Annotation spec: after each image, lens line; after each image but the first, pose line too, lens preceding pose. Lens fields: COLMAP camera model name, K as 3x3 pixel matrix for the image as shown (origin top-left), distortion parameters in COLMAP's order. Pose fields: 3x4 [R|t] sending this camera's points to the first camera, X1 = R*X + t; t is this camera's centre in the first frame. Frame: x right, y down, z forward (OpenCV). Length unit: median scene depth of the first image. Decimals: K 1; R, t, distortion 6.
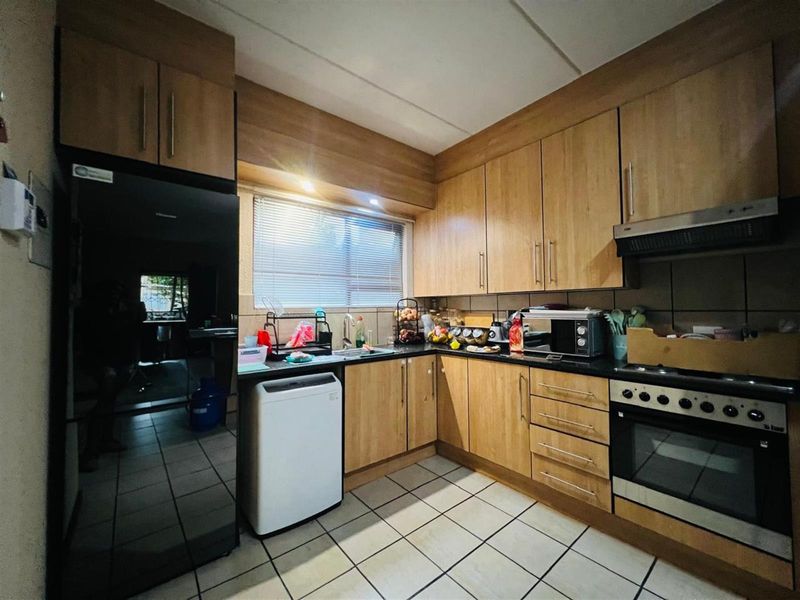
lens RADIAL K [[321.9, 0, 400.0], [0, 321.9, 300.0], [0, 0, 1]] dist [0.001564, 0.000268]
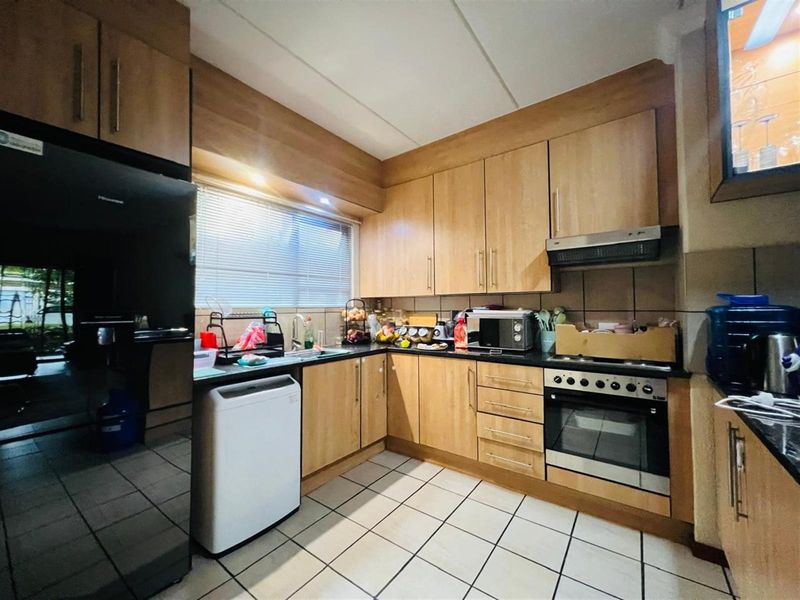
lens RADIAL K [[321.9, 0, 400.0], [0, 321.9, 300.0], [0, 0, 1]] dist [0.001564, 0.000268]
pose [[0.969236, 0.009202, 0.245961, -0.132562], [-0.008427, 0.999956, -0.004205, 0.002687], [-0.245989, 0.002003, 0.969271, -0.020370]]
